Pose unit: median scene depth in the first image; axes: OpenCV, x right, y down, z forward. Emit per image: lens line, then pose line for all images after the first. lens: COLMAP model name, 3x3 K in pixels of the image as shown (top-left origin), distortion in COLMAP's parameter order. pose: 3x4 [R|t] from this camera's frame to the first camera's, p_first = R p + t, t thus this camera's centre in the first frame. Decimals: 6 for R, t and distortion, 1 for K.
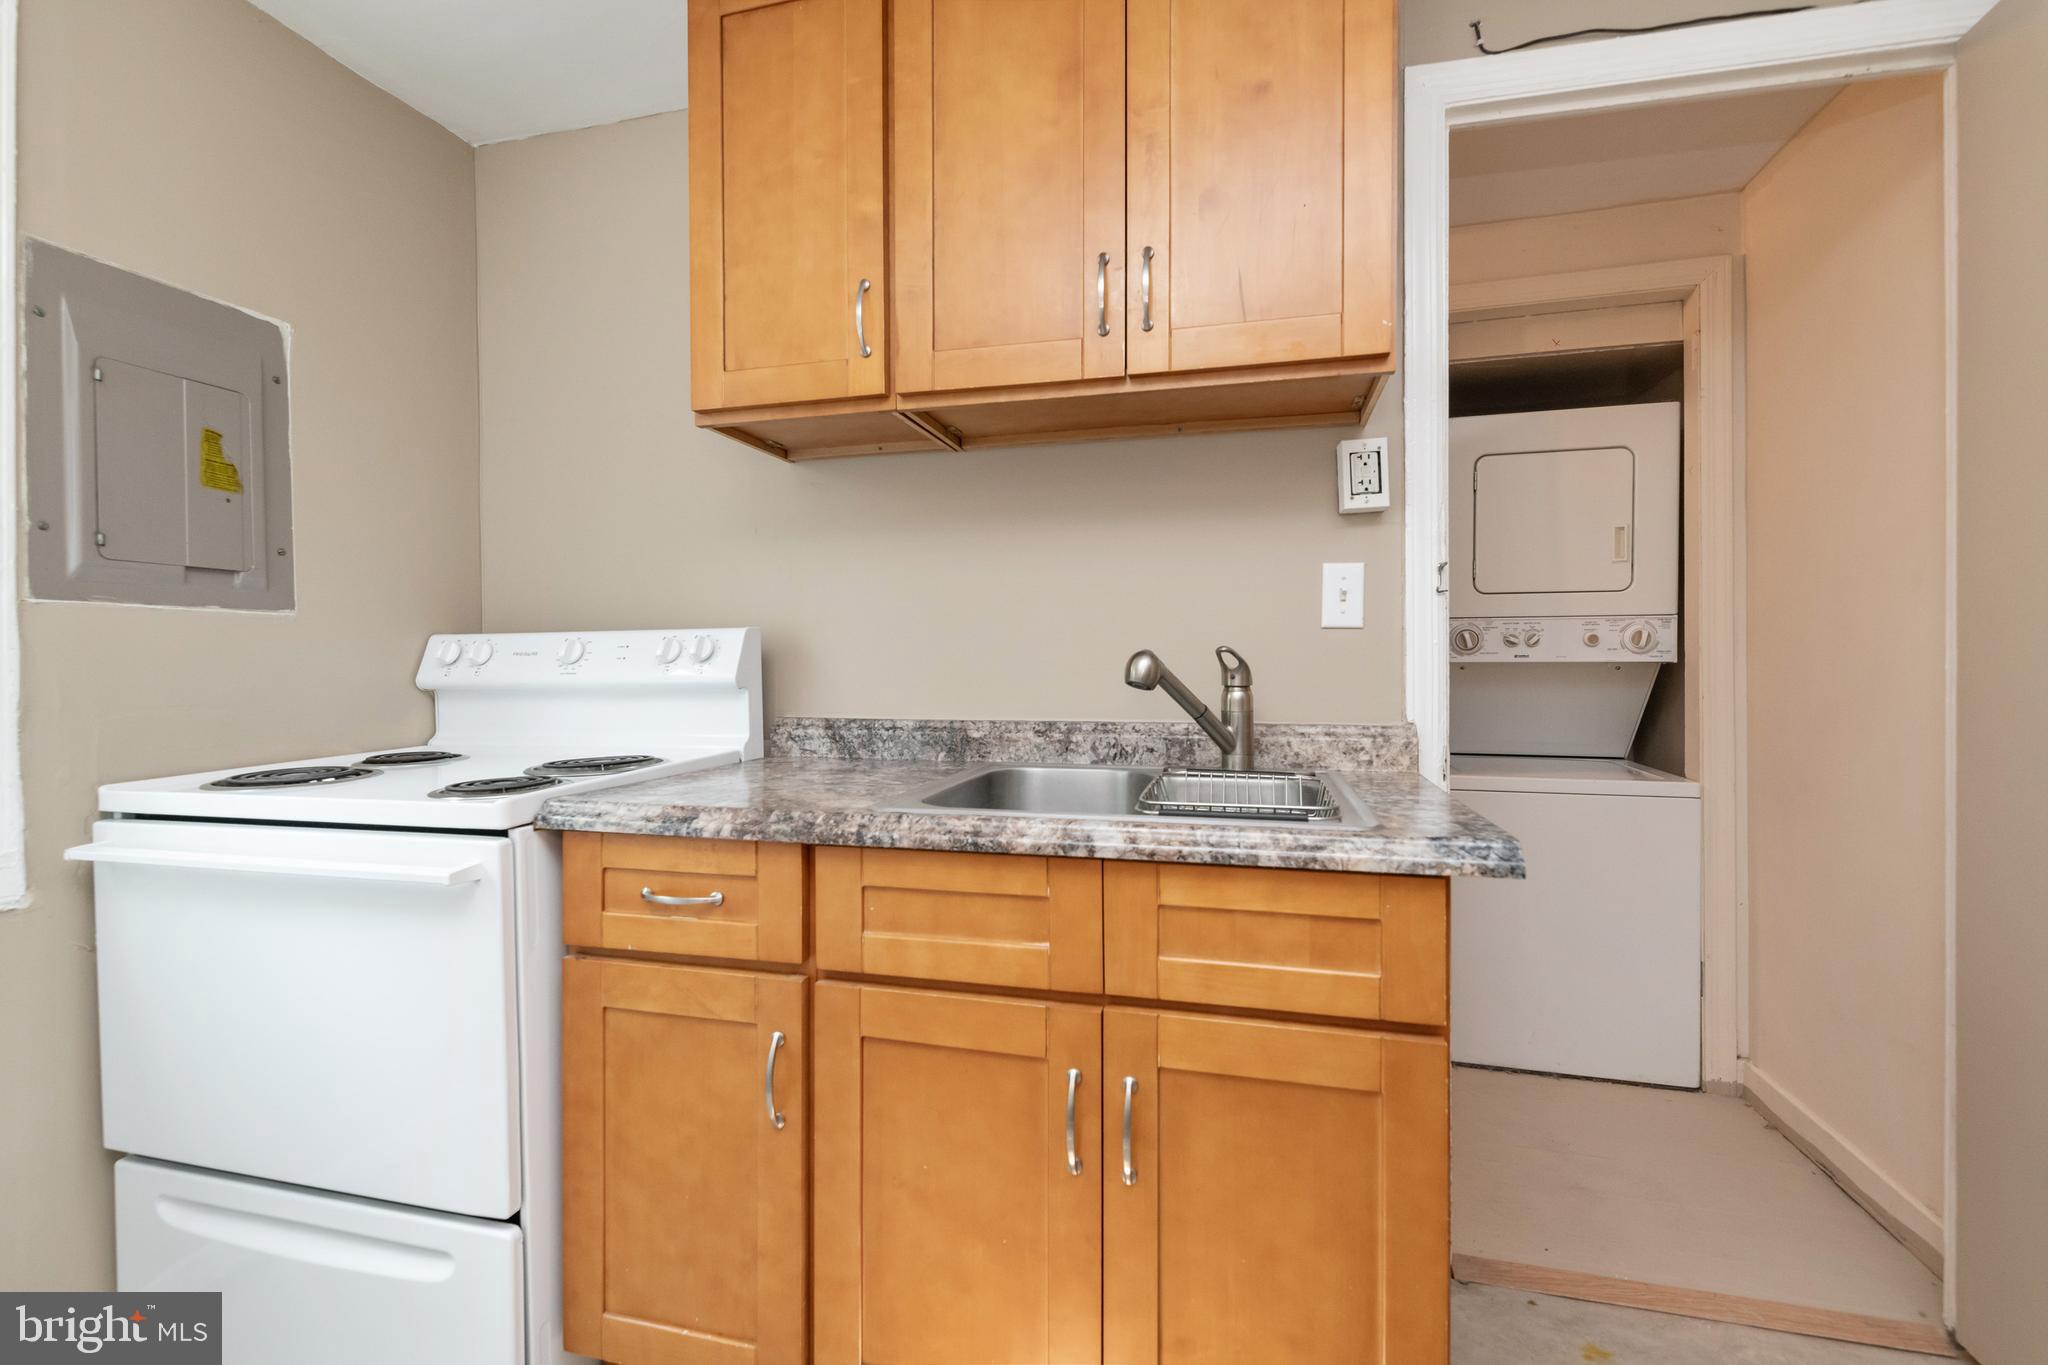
lens RADIAL K [[900.1, 0, 1040.8], [0, 900.1, 666.9], [0, 0, 1]] dist [0.008268, -0.006438]
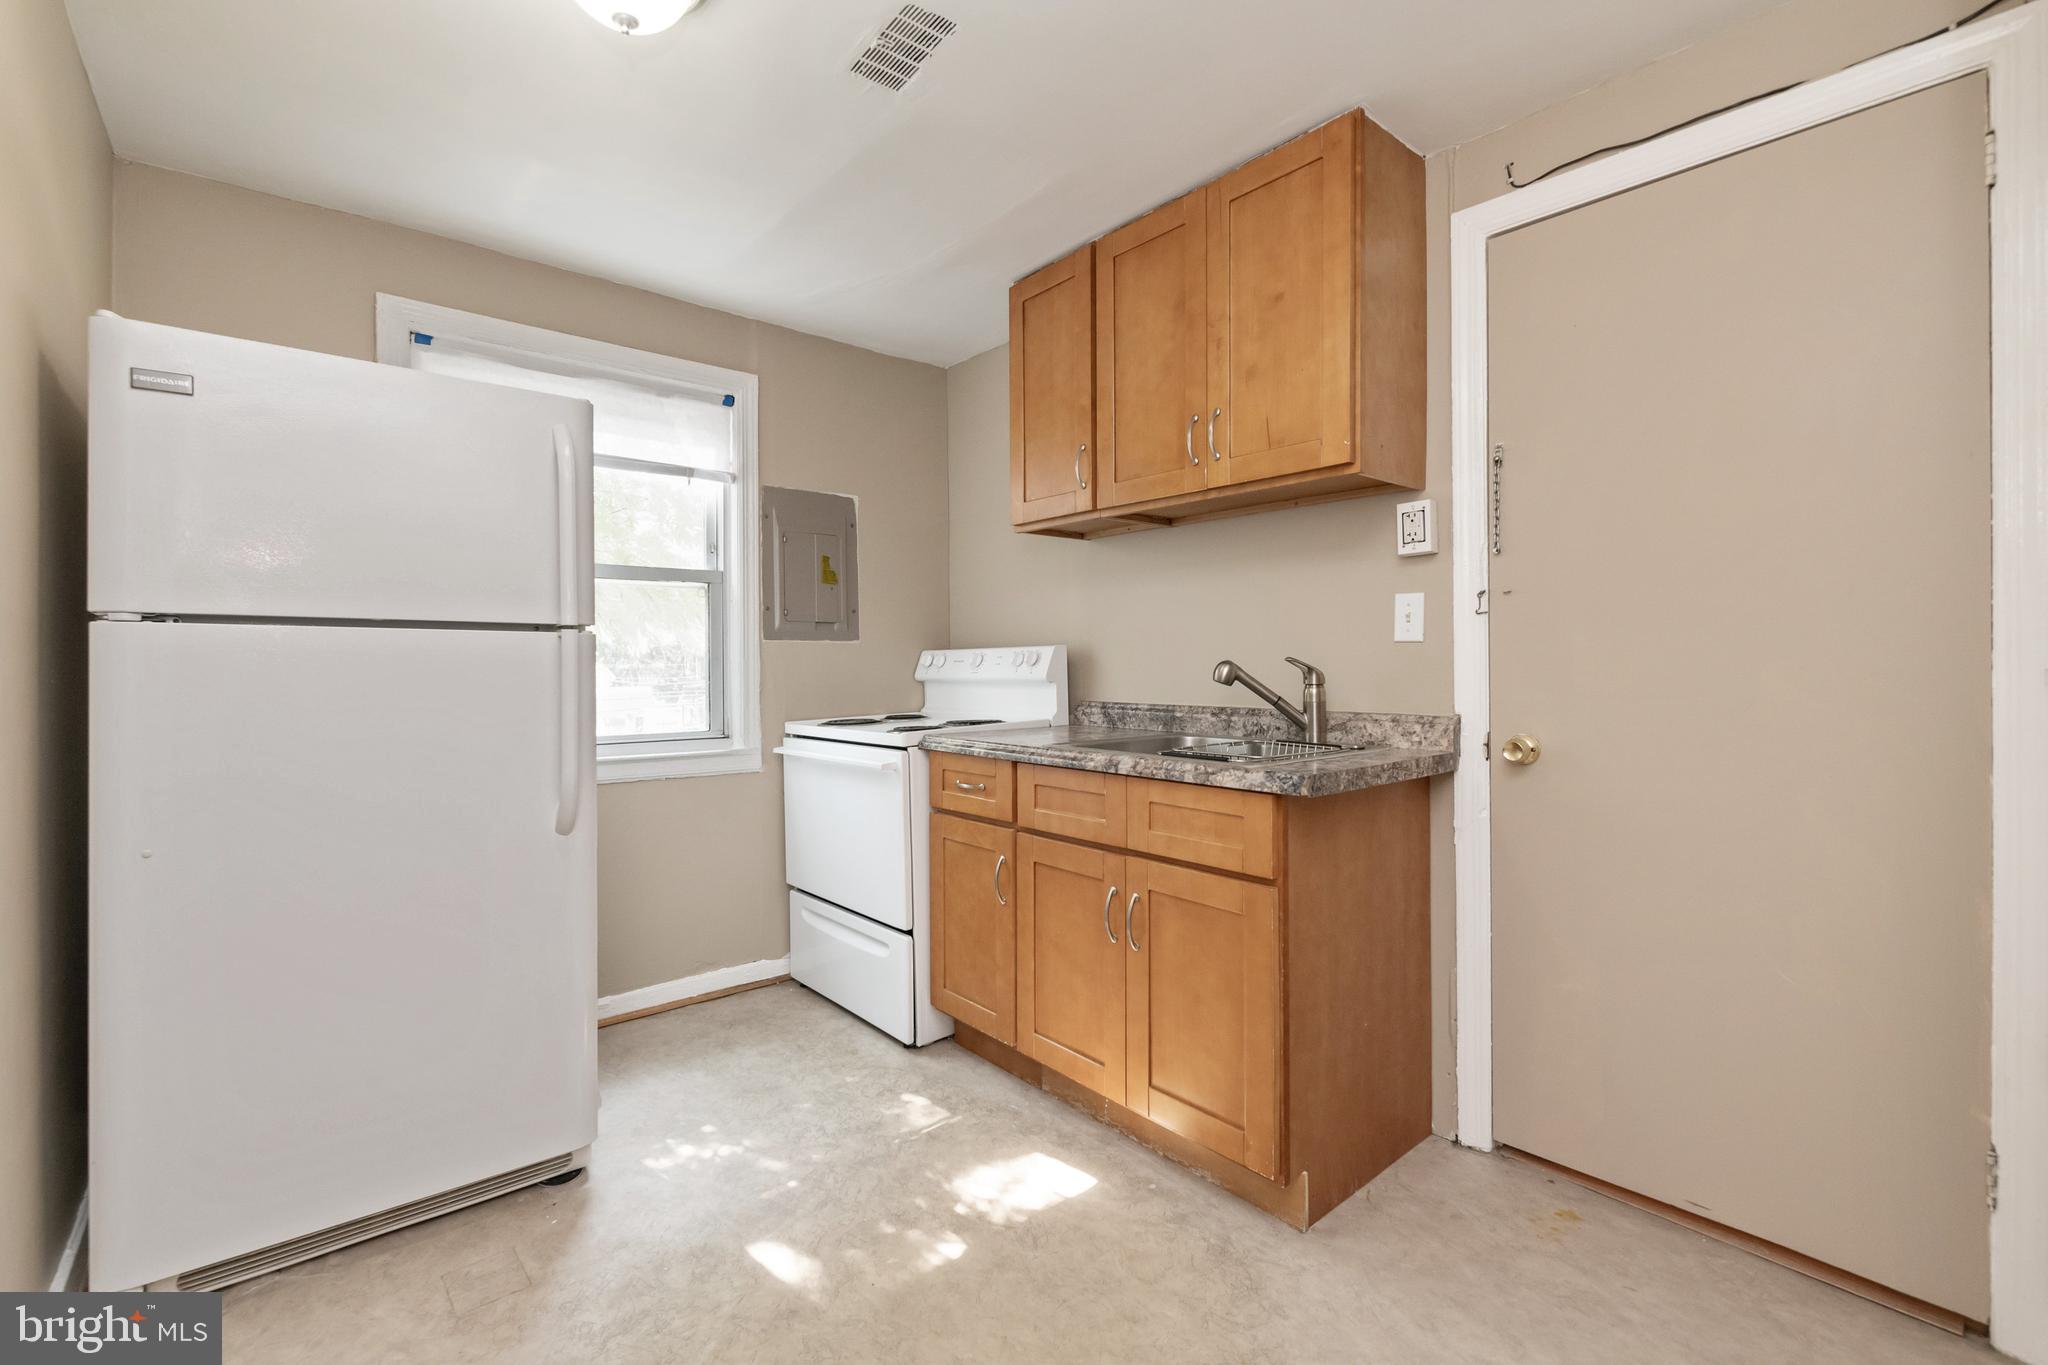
lens RADIAL K [[900.1, 0, 1037.9], [0, 900.1, 667.8], [0, 0, 1]] dist [0.008268, -0.006438]
pose [[0.819679, 0.002196, -0.572819, 0.680516], [0.000159, 0.999992, 0.004061, -0.010916], [0.572823, -0.003420, 0.819672, -0.432240]]
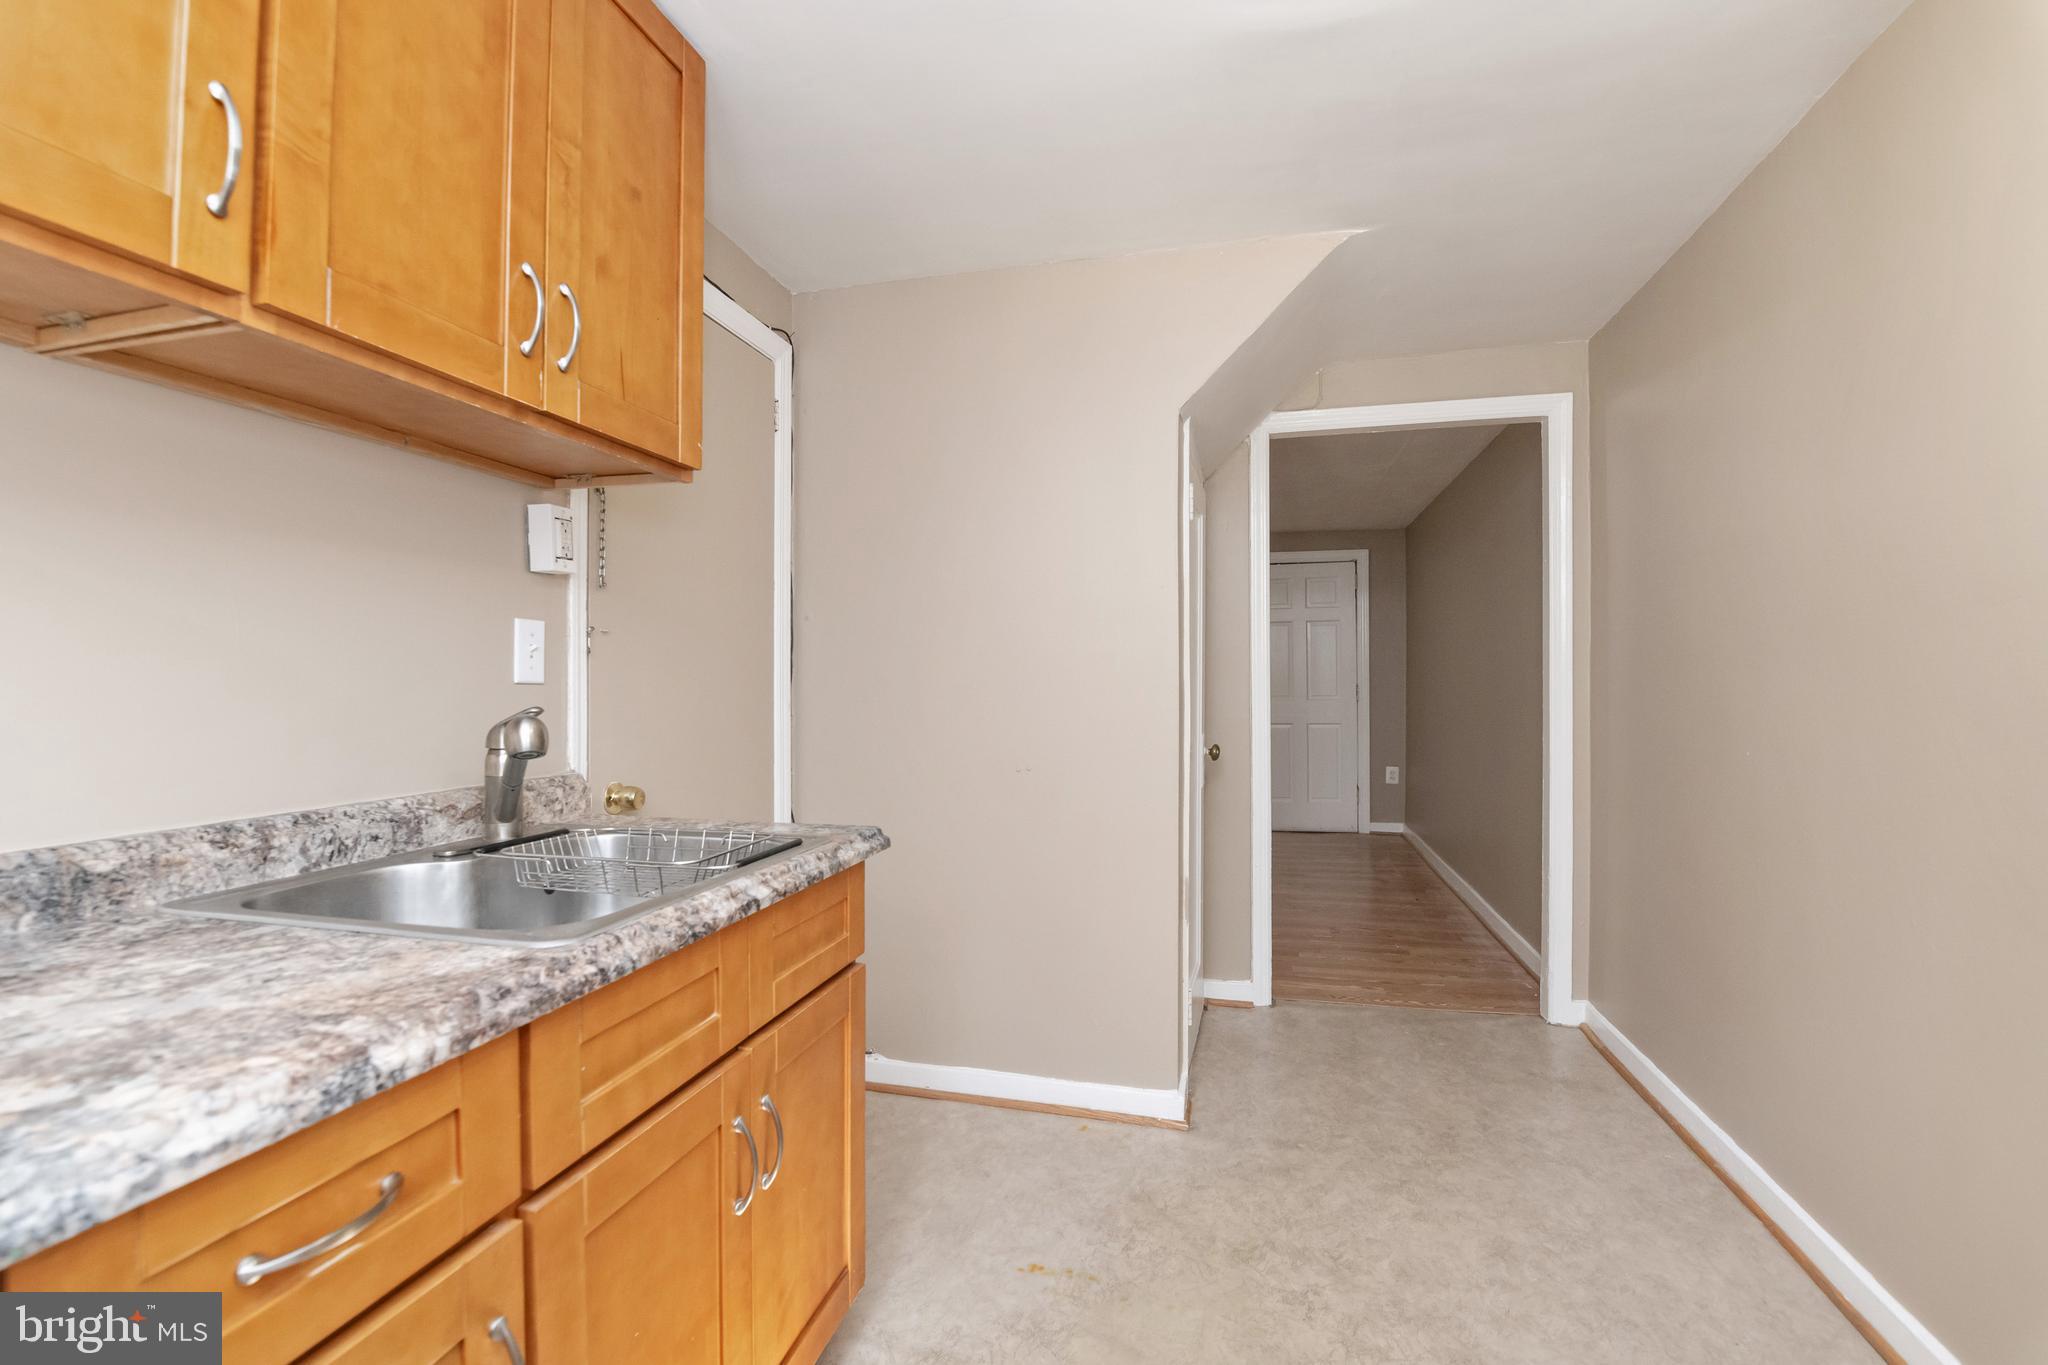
lens RADIAL K [[900.1, 0, 1006.4], [0, 900.1, 692.4], [0, 0, 1]] dist [0.008268, -0.006438]
pose [[0.005668, -0.009037, 0.999943, -0.717626], [-0.000610, 0.999959, 0.009040, -0.046112], [-0.999984, -0.000661, 0.005662, 0.474461]]
